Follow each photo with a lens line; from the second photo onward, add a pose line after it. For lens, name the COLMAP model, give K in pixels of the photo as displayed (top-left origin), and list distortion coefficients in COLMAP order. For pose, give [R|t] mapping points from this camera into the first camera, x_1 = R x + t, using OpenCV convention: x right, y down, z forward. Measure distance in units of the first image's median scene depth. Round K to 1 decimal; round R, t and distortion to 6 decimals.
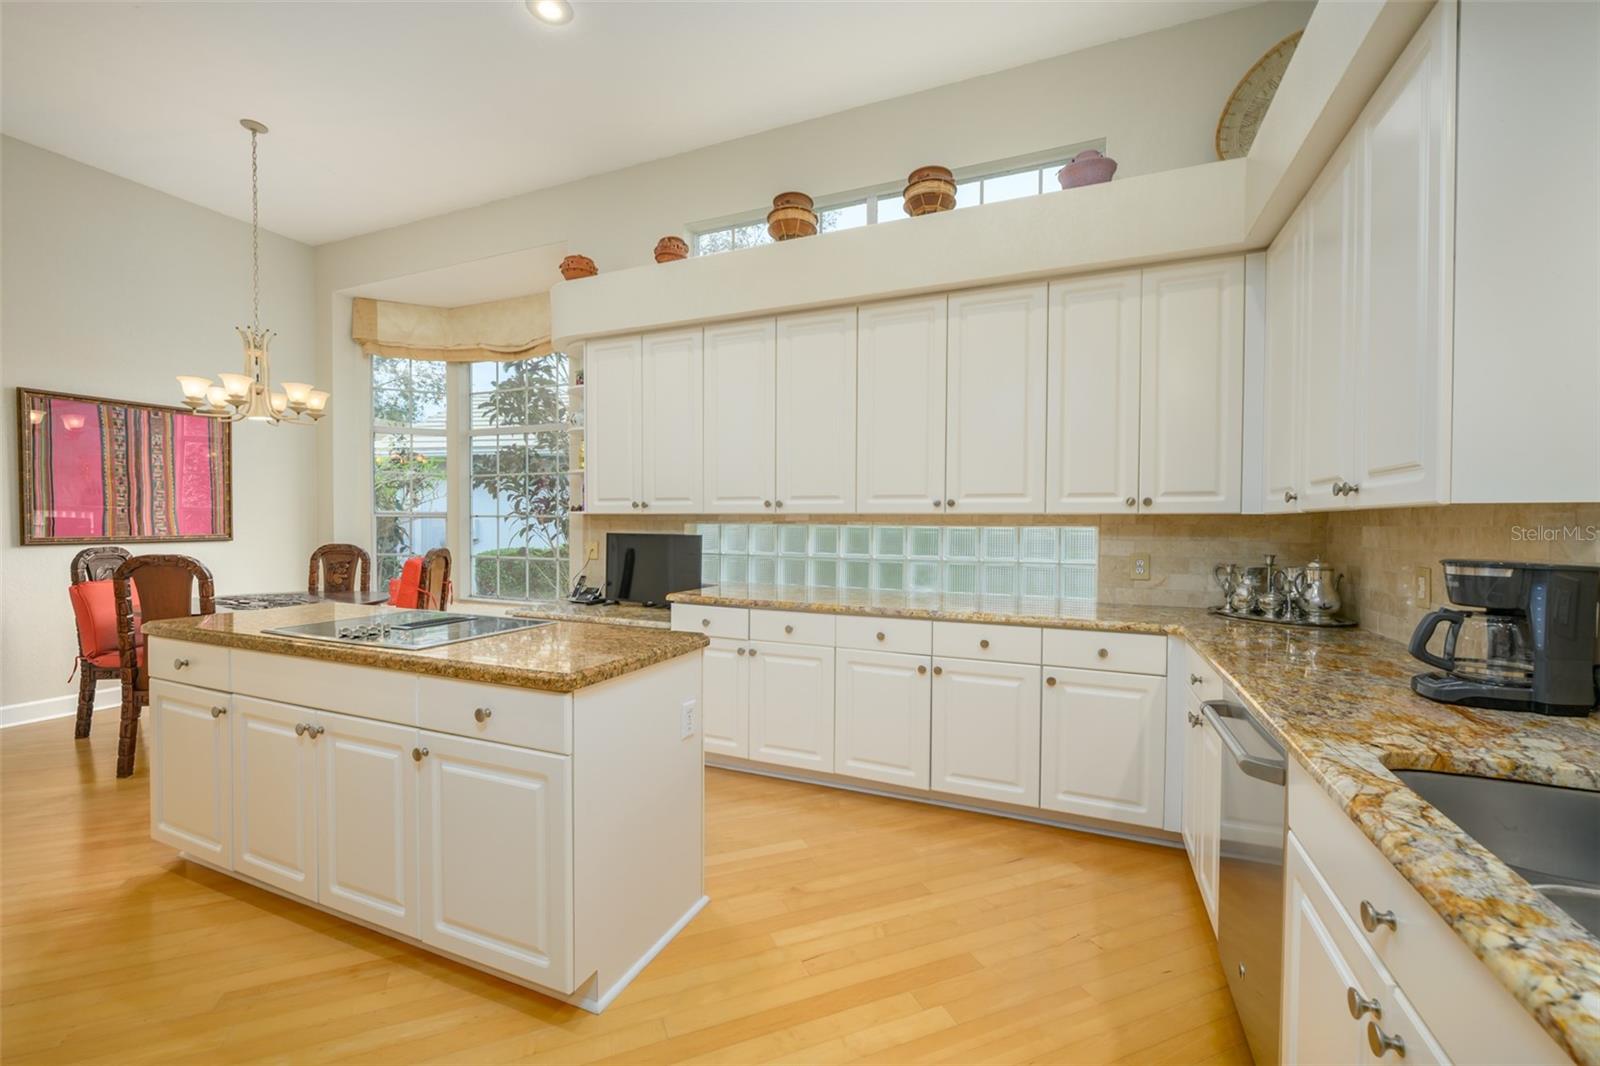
lens RADIAL K [[647.8, 0, 786.8], [0, 647.8, 536.6], [0, 0, 1]] dist [-0.001764, 0.000239]
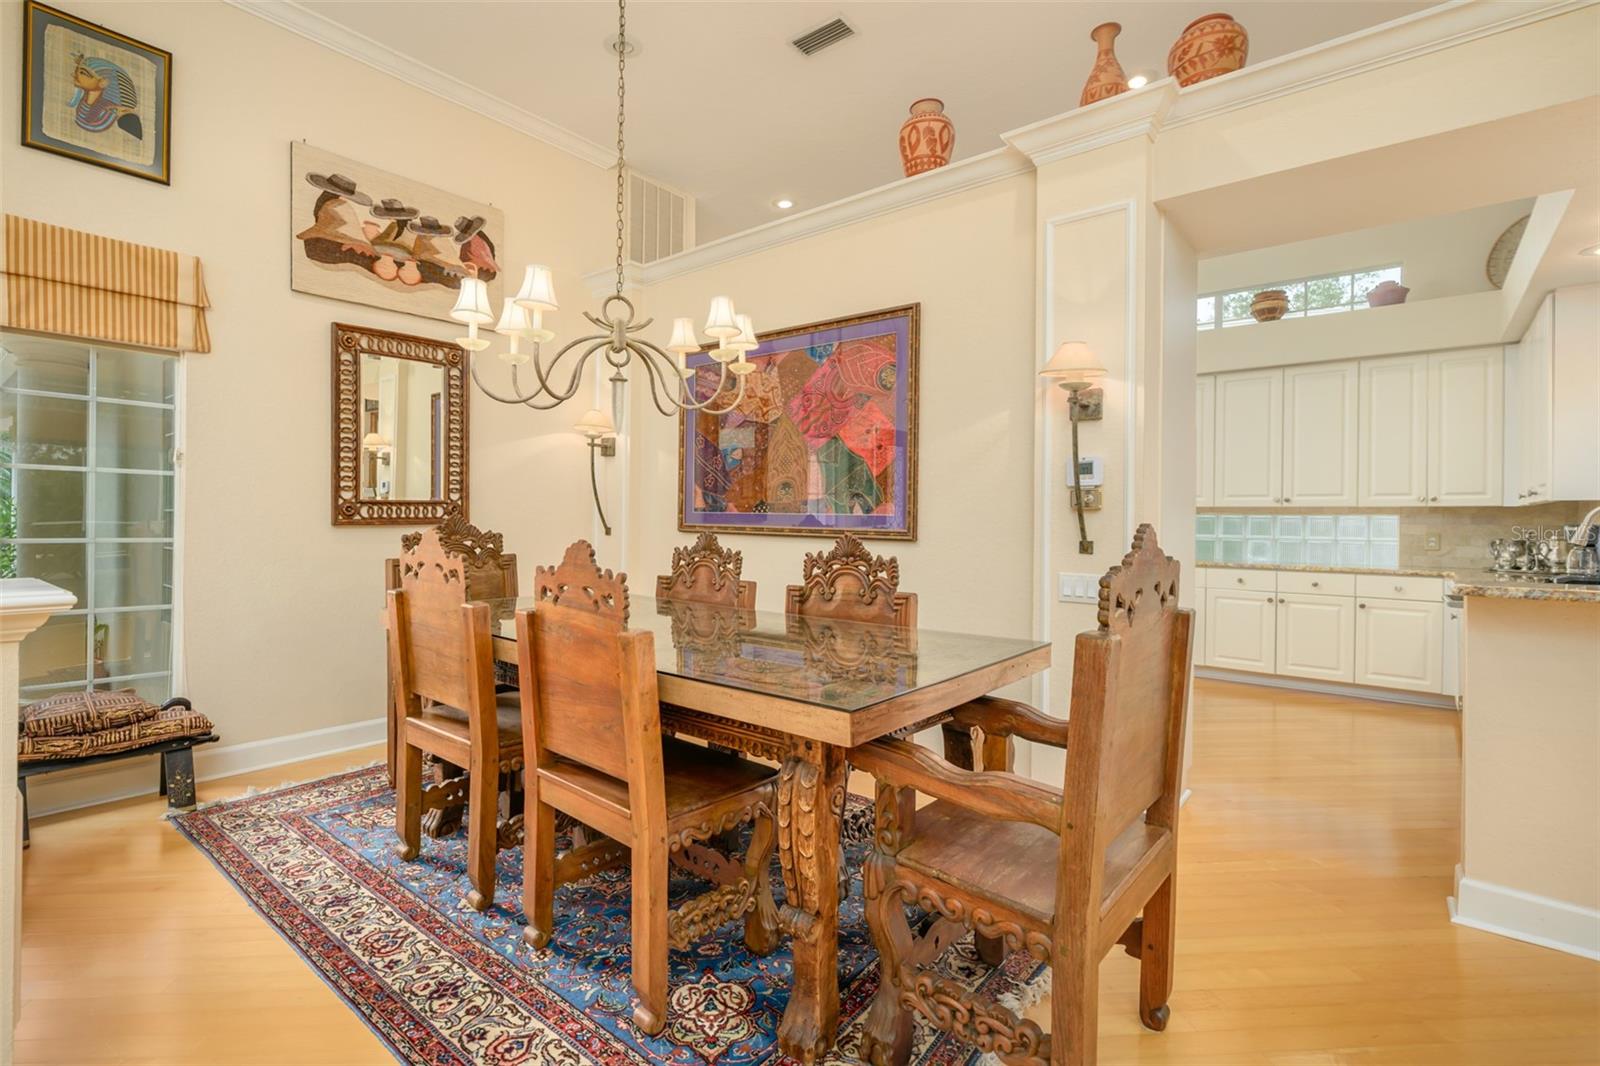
lens RADIAL K [[740.5, 0, 757.9], [0, 740.5, 523.2], [0, 0, 1]] dist [-0.004030, 0.000049]
pose [[0.955270, 0.004166, -0.295706, -0.430155], [-0.010292, 0.999763, -0.019164, 0.050387], [0.295557, 0.021350, 0.955087, -1.065194]]
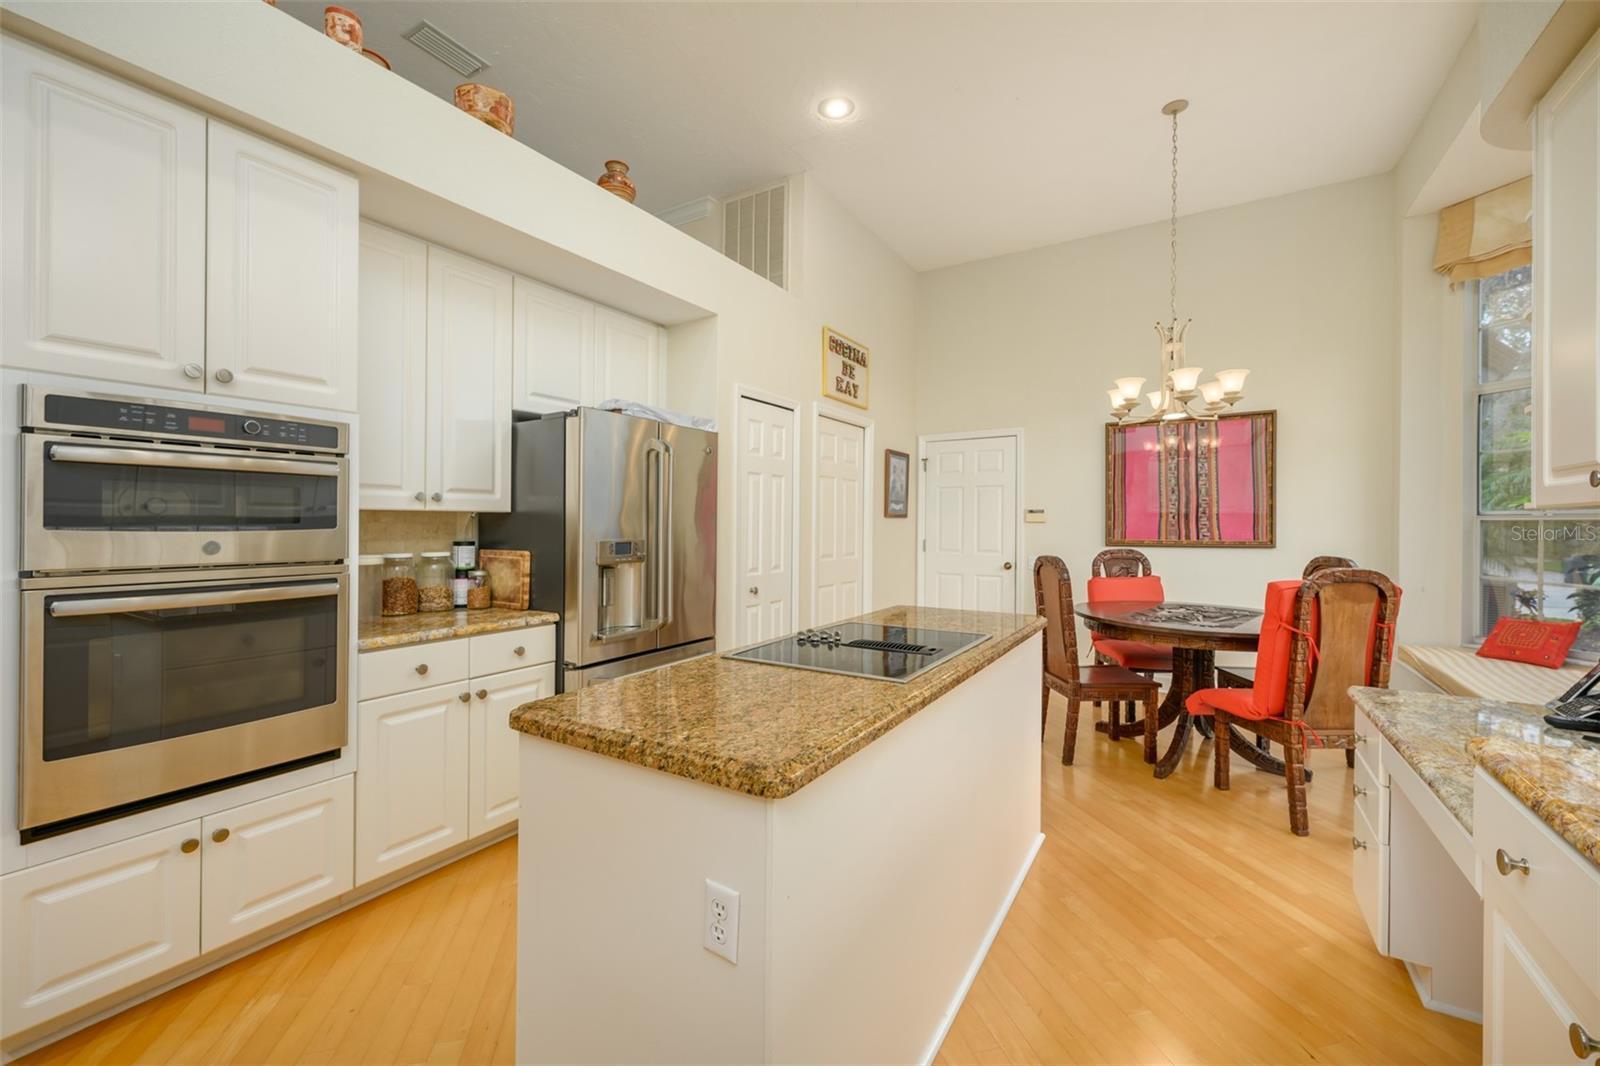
lens RADIAL K [[647.8, 0, 799.4], [0, 647.8, 522.7], [0, 0, 1]] dist [-0.001764, 0.000239]
pose [[-0.133468, -0.007330, -0.991026, 0.238068], [-0.026176, 0.999650, -0.003868, -0.015699], [0.990707, 0.025425, -0.133613, 0.799322]]
